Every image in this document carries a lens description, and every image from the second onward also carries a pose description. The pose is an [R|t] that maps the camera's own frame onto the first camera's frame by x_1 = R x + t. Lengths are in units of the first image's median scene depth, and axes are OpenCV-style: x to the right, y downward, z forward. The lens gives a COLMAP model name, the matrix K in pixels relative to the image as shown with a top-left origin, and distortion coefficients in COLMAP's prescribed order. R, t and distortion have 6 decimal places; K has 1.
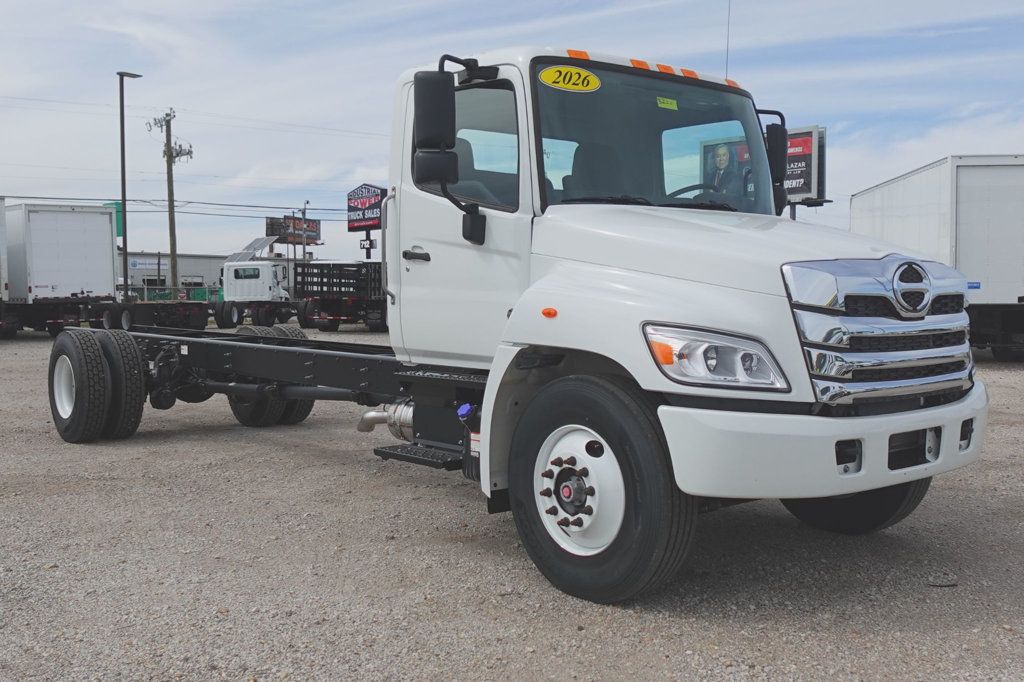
lens RADIAL K [[1086.7, 0, 512.0], [0, 1086.7, 341.0], [0, 0, 1]] dist [-0.001890, -0.005974]
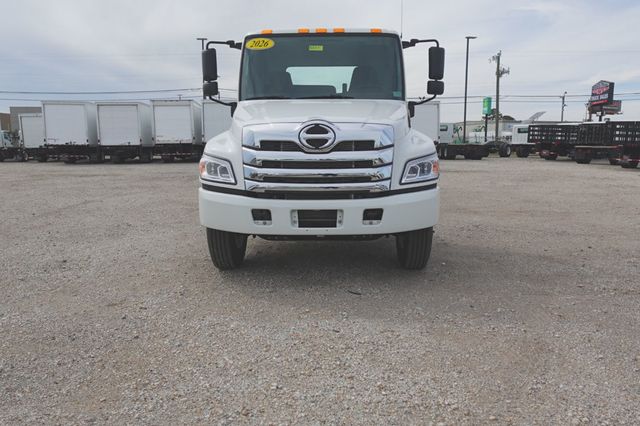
lens RADIAL K [[505.3, 0, 320.0], [0, 505.3, 213.0], [0, 0, 1]] dist [0.000906, 0.003872]
pose [[0.747901, 0.094755, -0.657013, 0.868514], [-0.029617, 0.993537, 0.109575, -0.011144], [0.663150, -0.062493, 0.745874, 0.279016]]
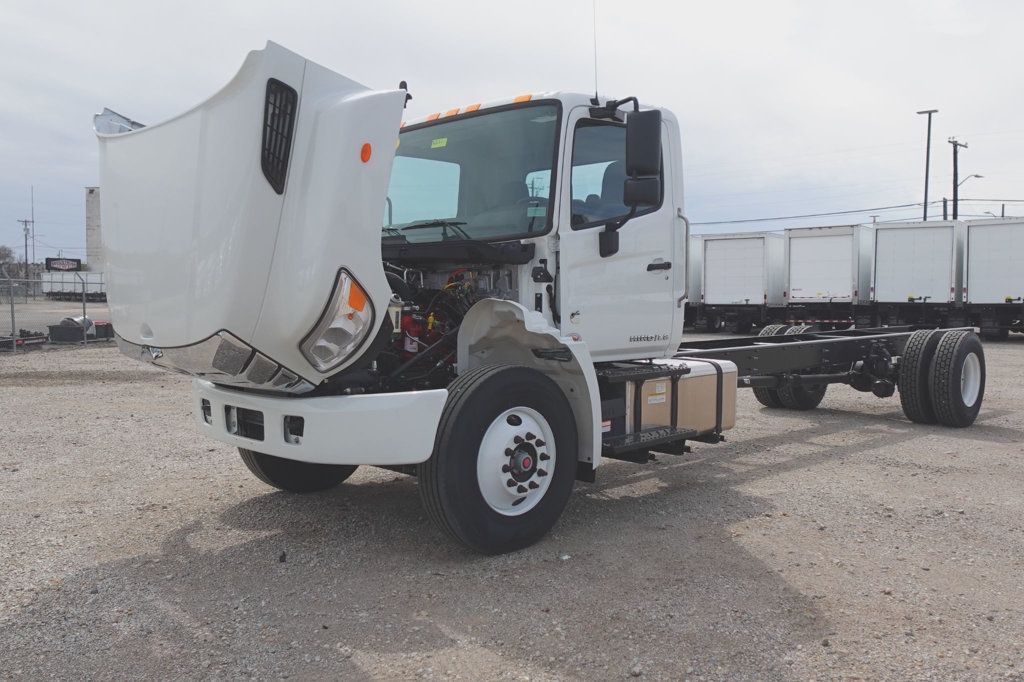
lens RADIAL K [[870.4, 0, 512.0], [0, 870.4, 341.0], [0, 0, 1]] dist [0.003153, 0.002265]
pose [[0.069278, 0.055085, -0.996075, 1.214928], [-0.051736, 0.997329, 0.051556, -0.053100], [0.996255, 0.047961, 0.071943, 1.085561]]
